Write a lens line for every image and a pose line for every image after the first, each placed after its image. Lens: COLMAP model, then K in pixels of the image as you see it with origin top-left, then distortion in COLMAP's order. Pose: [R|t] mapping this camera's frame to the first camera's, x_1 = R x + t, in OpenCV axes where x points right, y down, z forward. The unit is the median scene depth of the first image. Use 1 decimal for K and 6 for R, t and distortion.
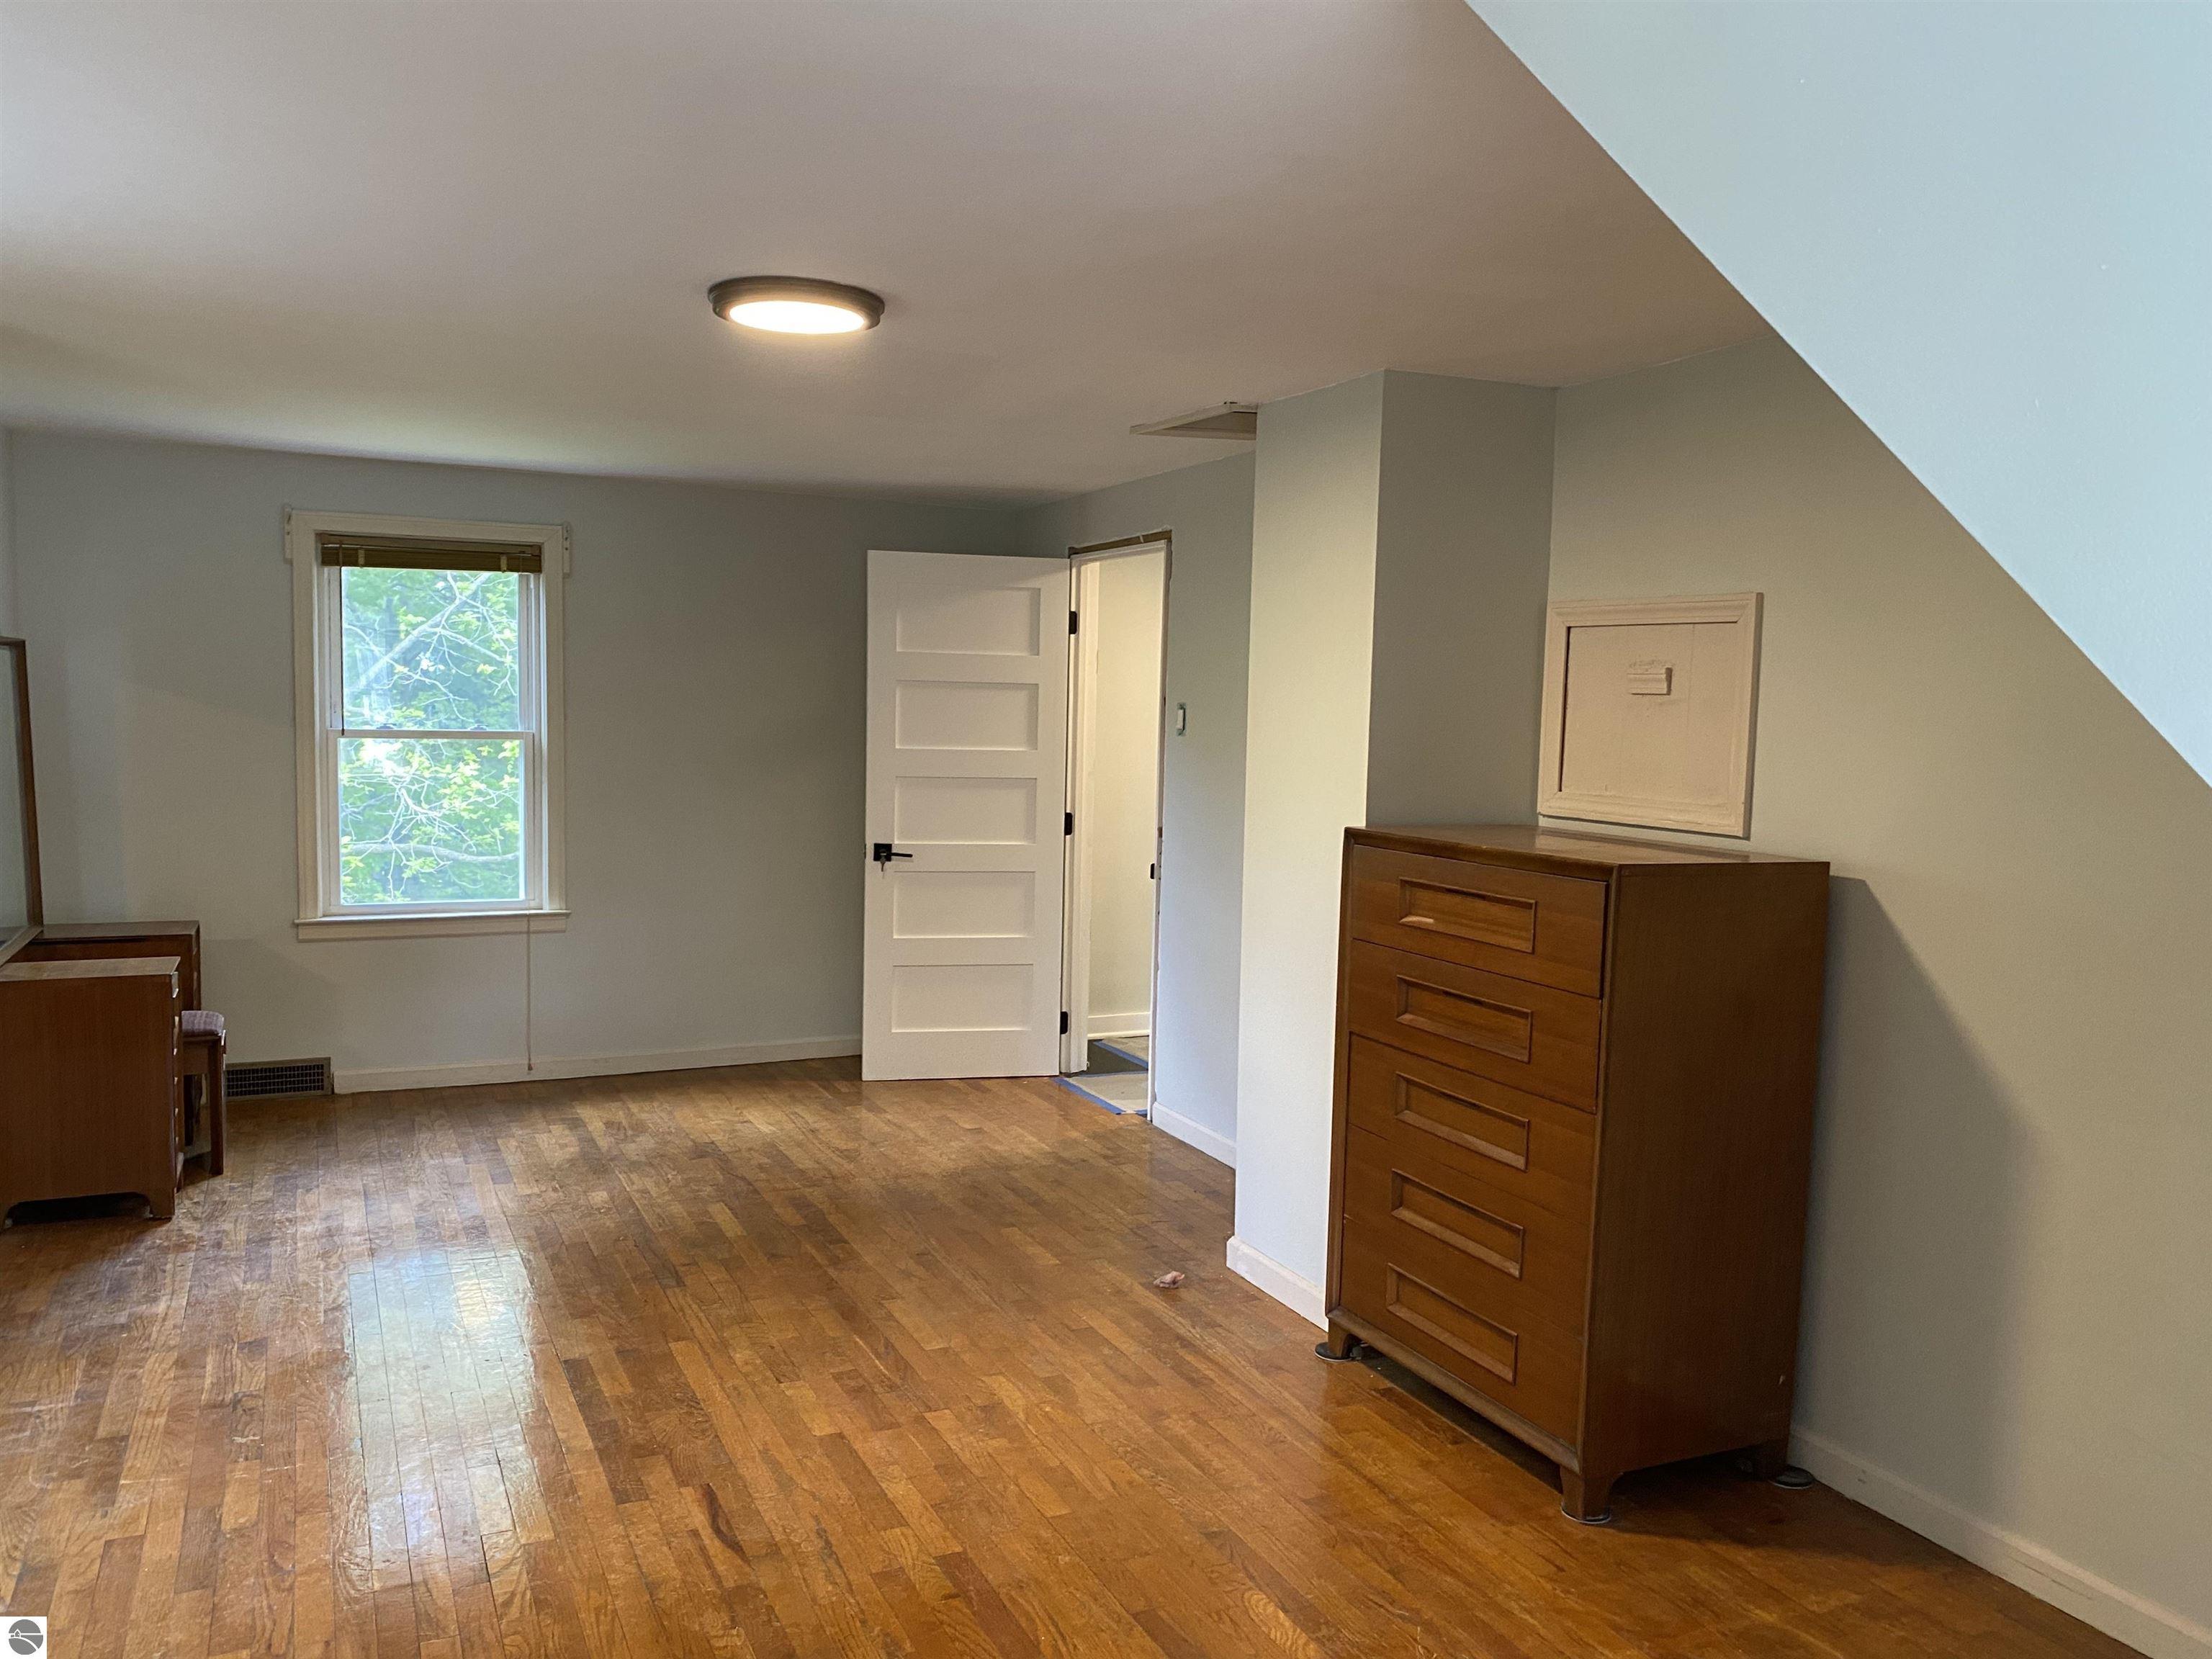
lens RADIAL K [[1691.6, 0, 1096.7], [0, 1691.6, 839.7], [0, 0, 1]] dist [0.005880, 0.003605]
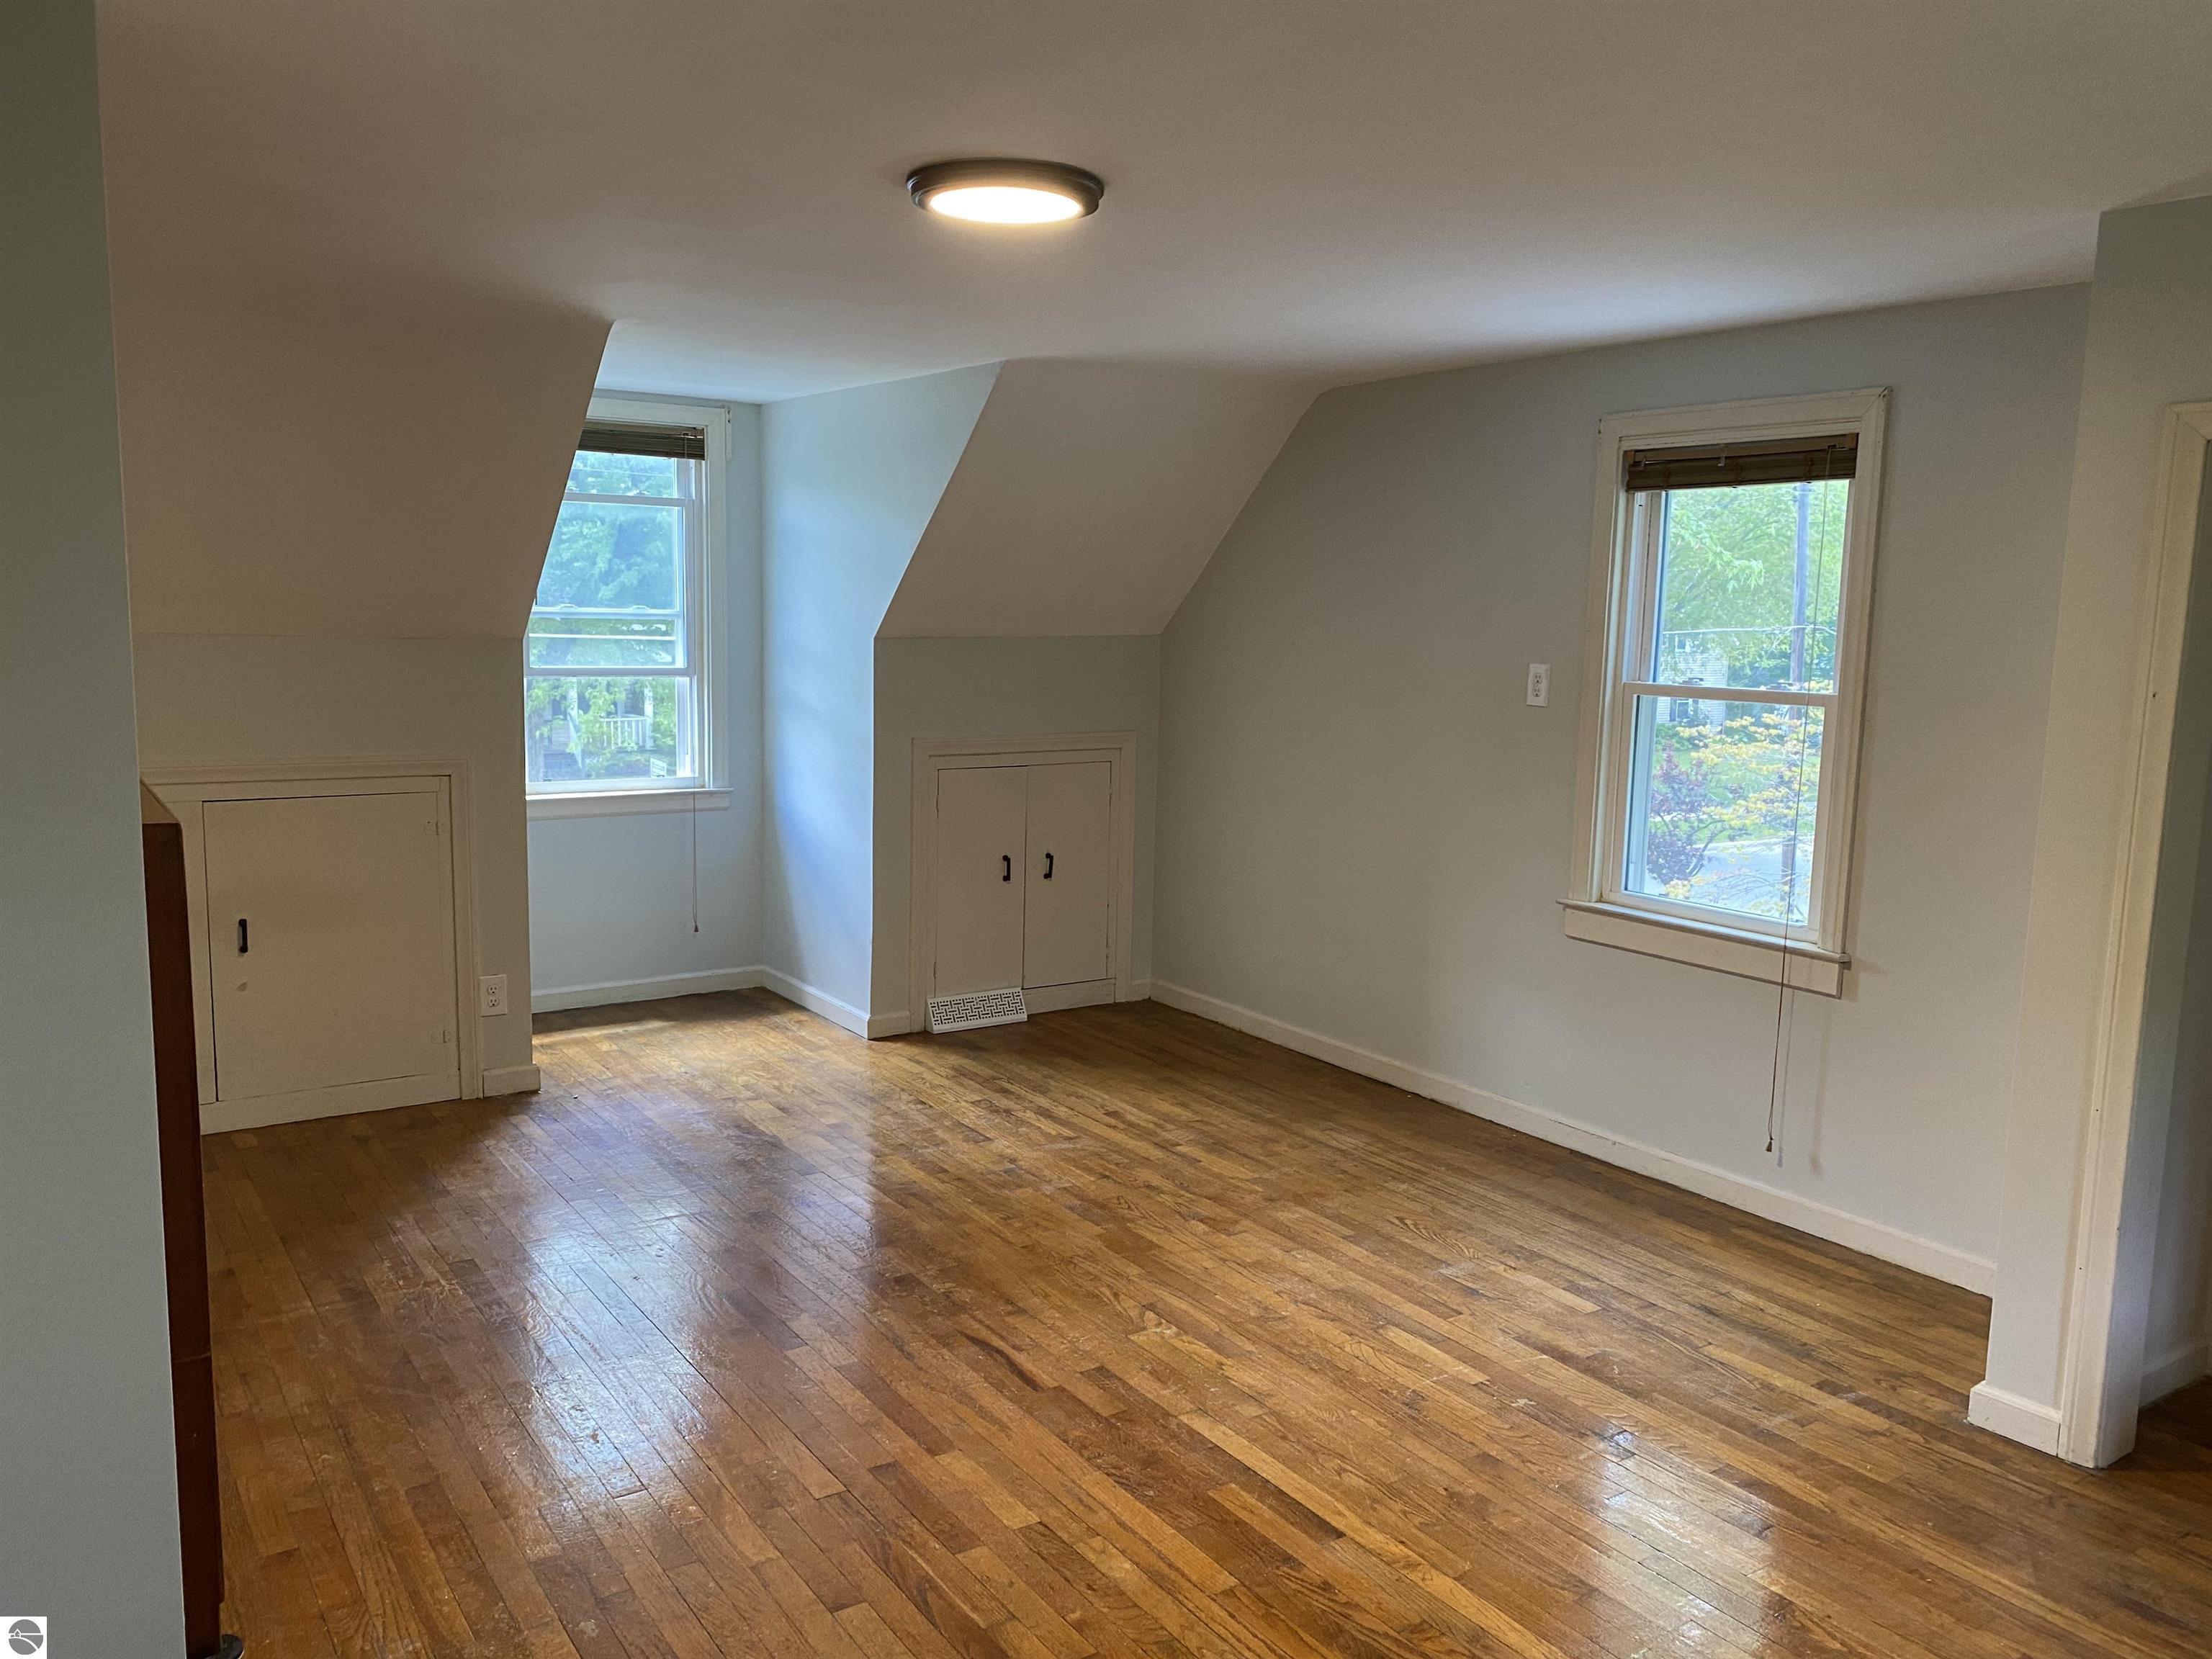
lens RADIAL K [[1691.6, 0, 1096.7], [0, 1691.6, 839.7], [0, 0, 1]] dist [0.005880, 0.003605]
pose [[-0.988048, -0.022867, -0.152438, -0.097814], [-0.056151, 0.974380, 0.217786, -0.178446], [0.143553, 0.223742, -0.964019, 1.915184]]
